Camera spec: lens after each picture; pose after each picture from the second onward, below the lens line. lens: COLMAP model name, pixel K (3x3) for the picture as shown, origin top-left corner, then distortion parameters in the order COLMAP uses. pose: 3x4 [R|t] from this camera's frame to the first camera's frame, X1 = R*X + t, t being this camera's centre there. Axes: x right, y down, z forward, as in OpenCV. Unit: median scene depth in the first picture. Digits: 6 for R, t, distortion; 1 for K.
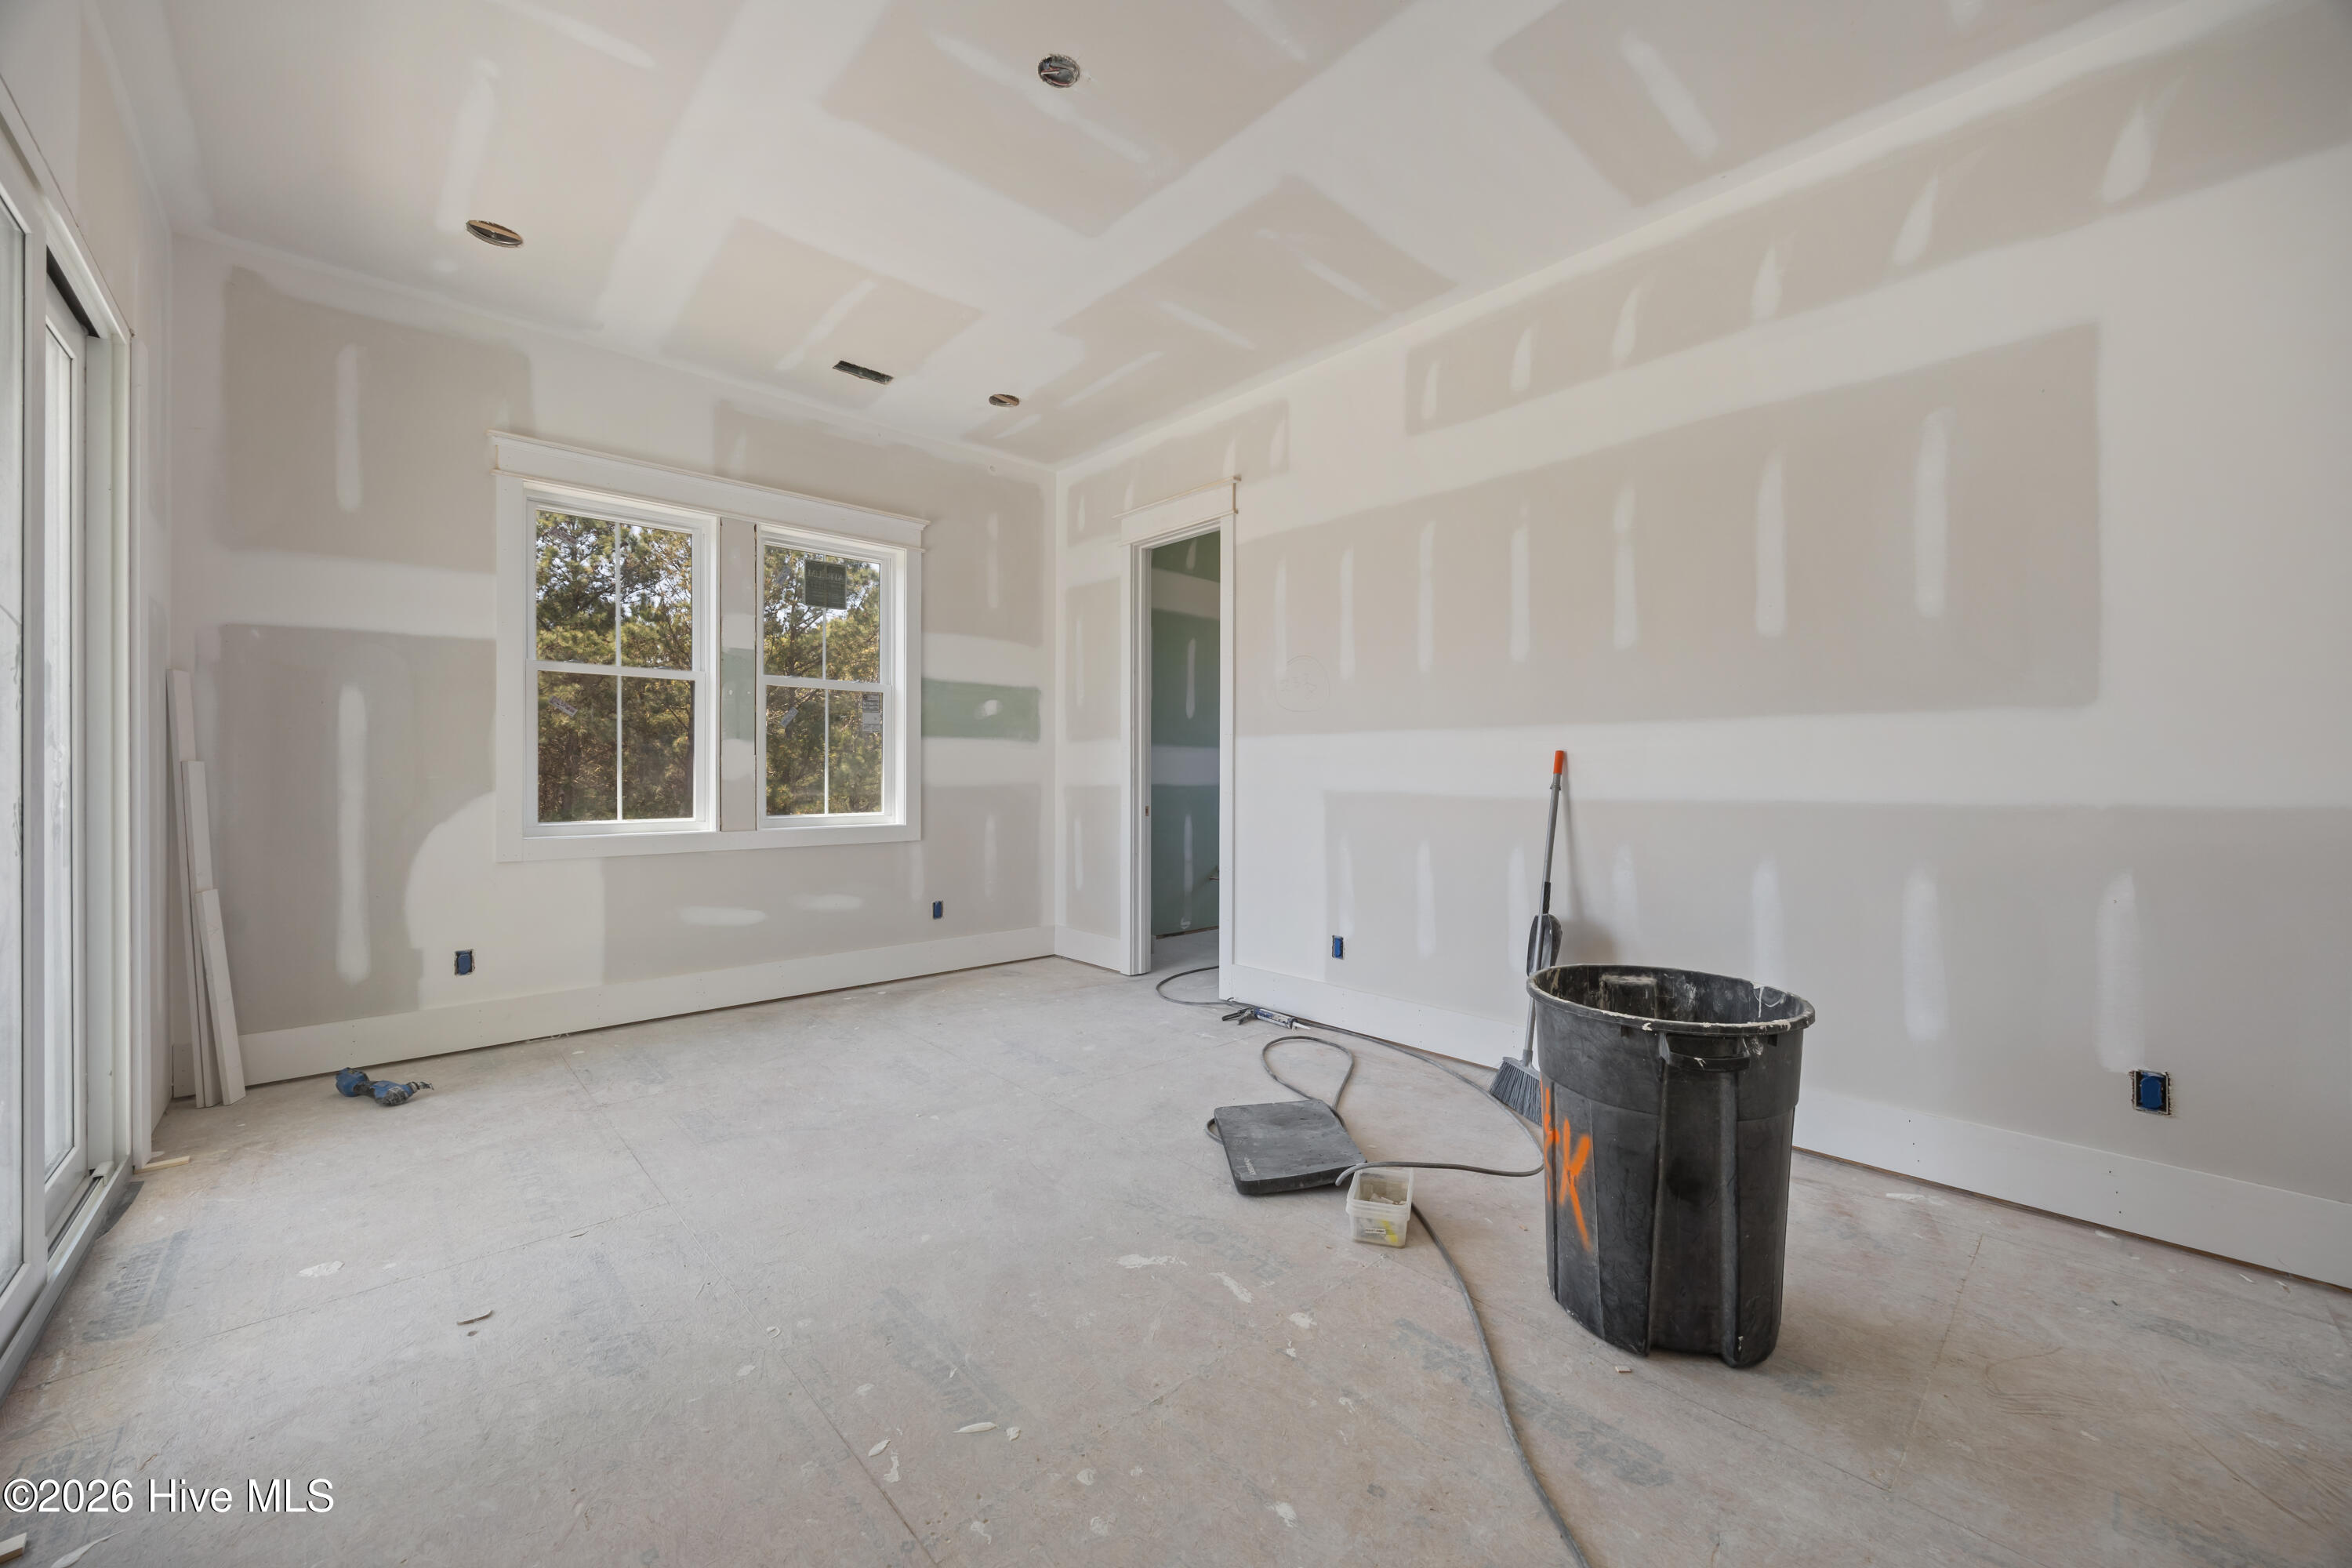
lens RADIAL K [[891.0, 0, 1185.9], [0, 891.0, 784.8], [0, 0, 1]] dist [-0.002476, -0.000045]
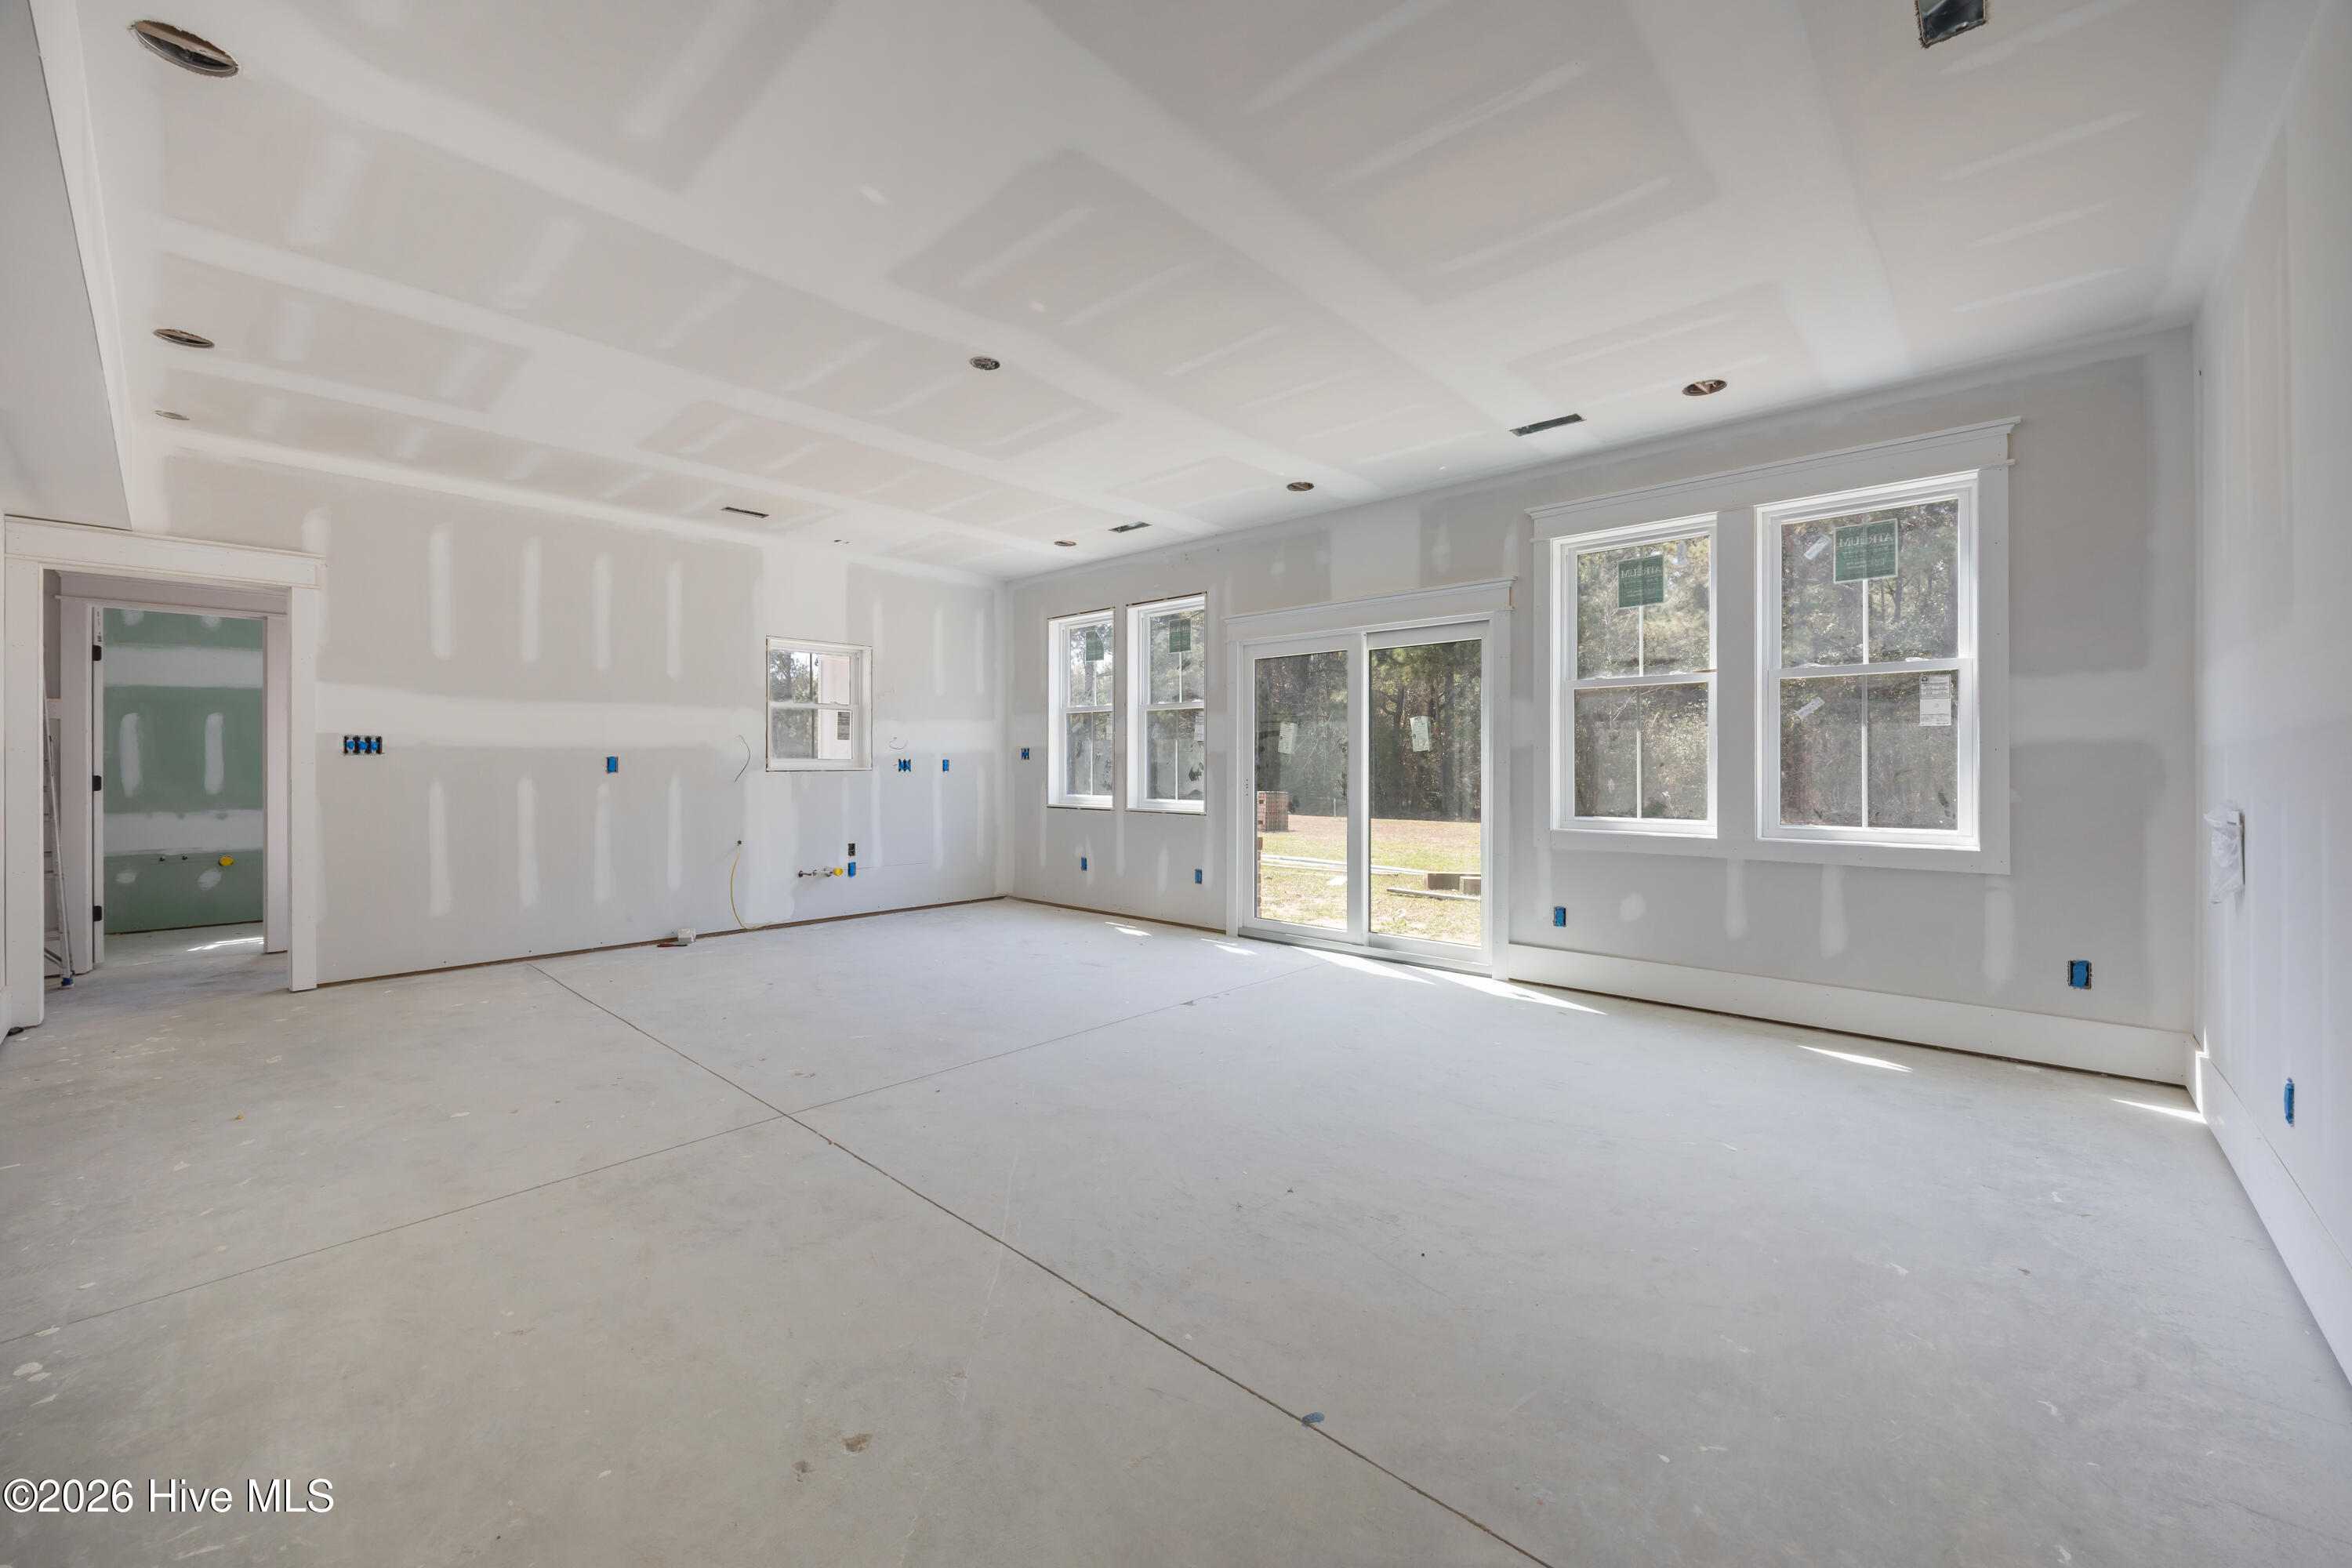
lens RADIAL K [[891.0, 0, 1185.9], [0, 891.0, 784.8], [0, 0, 1]] dist [-0.002476, -0.000045]
pose [[0.073604, 0.014122, -0.997188, 0.358498], [-0.020466, 0.999711, 0.012647, -0.004519], [0.997078, 0.019477, 0.073871, 0.301346]]
